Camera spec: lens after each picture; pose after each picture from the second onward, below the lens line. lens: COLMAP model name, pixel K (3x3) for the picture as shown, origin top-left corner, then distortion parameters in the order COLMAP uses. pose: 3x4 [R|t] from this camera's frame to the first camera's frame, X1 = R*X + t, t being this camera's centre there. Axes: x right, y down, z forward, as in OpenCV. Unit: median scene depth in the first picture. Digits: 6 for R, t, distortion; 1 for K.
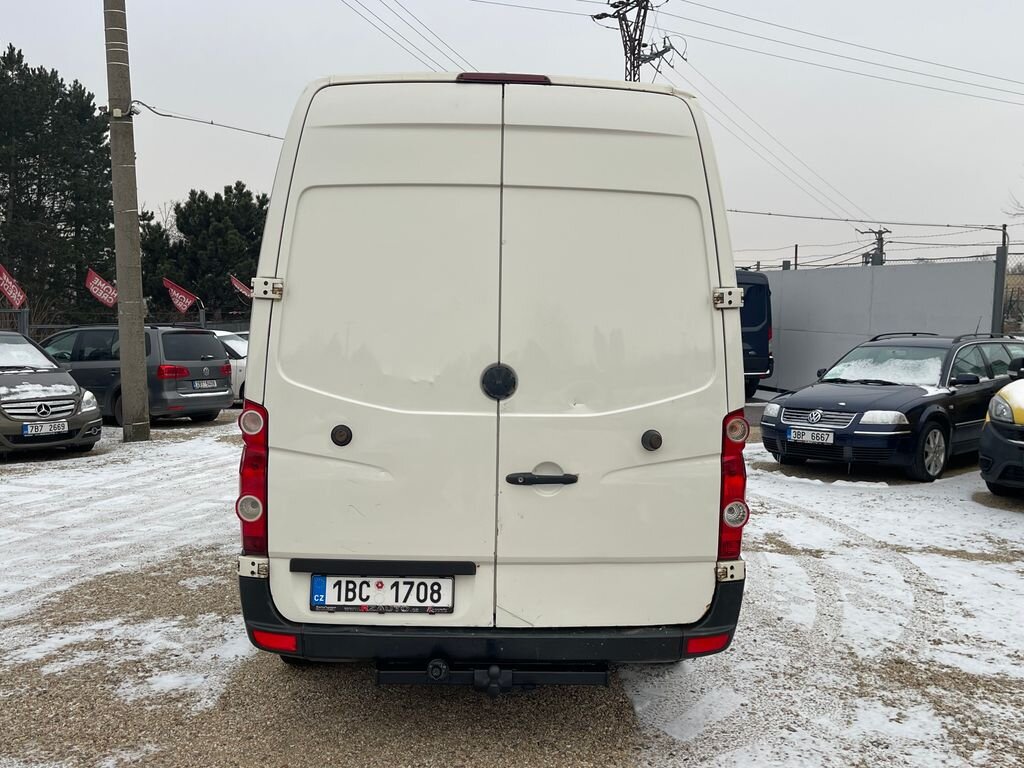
lens RADIAL K [[988.2, 0, 513.1], [0, 988.2, 385.1], [0, 0, 1]] dist [0.035417, 0.000000]
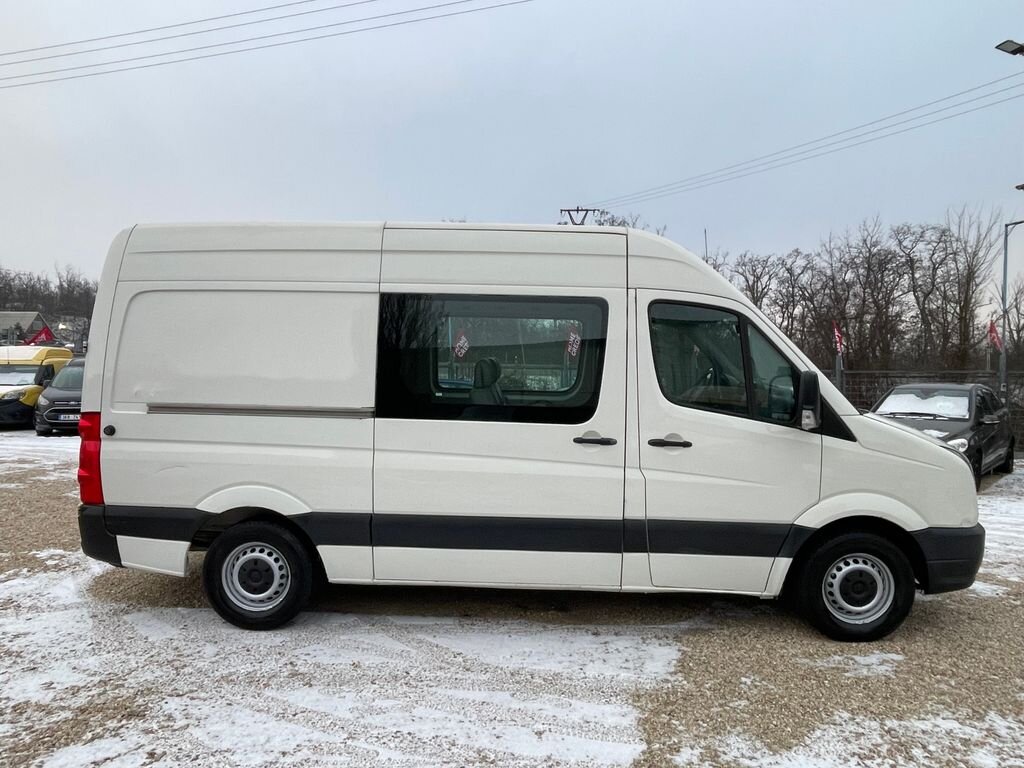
lens RADIAL K [[669.3, 0, 507.5], [0, 669.3, 383.8], [0, 0, 1]] dist [-0.008672, -0.000250]
pose [[-0.087146, 0.017893, -0.996035, 1.070924], [-0.081272, 0.996378, 0.025010, -0.093893], [0.992875, 0.083130, -0.085376, 1.495319]]
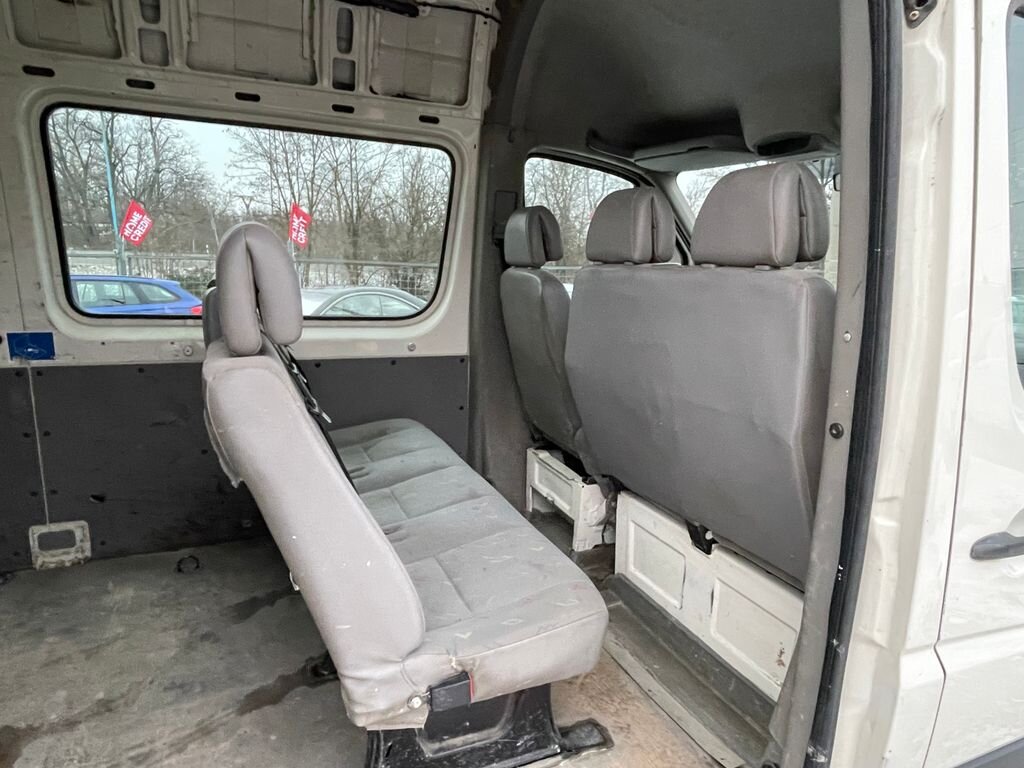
lens RADIAL K [[633.9, 0, 513.5], [0, 633.9, 393.3], [0, 0, 1]] dist [-0.004770, -0.000549]
pose [[0.364575, 0.186422, -0.912322, 0.306753], [-0.086141, 0.982306, 0.166299, -0.089204], [0.927181, 0.017959, 0.374182, 1.371764]]
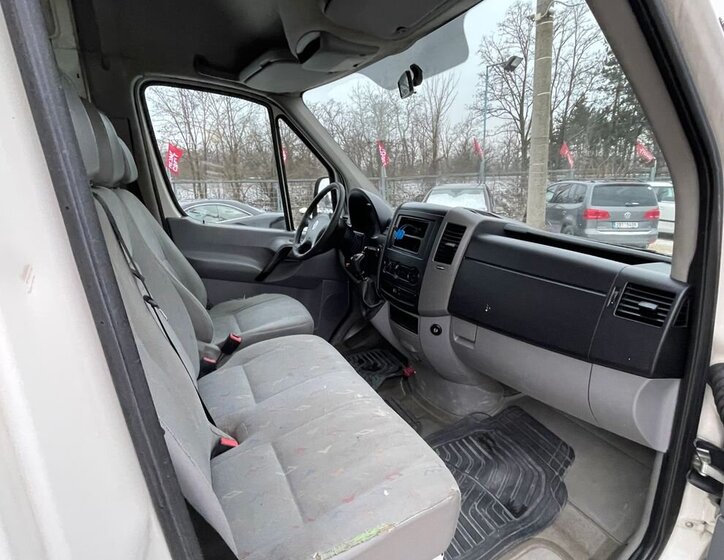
lens RADIAL K [[412.5, 0, 364.8], [0, 412.5, 280.3], [0, 0, 1]] dist [0.003481, -0.006765]
pose [[0.382652, 0.209042, -0.899933, 0.235319], [-0.037697, 0.976788, 0.210865, -0.110724], [0.923123, -0.046763, 0.381650, 1.621194]]
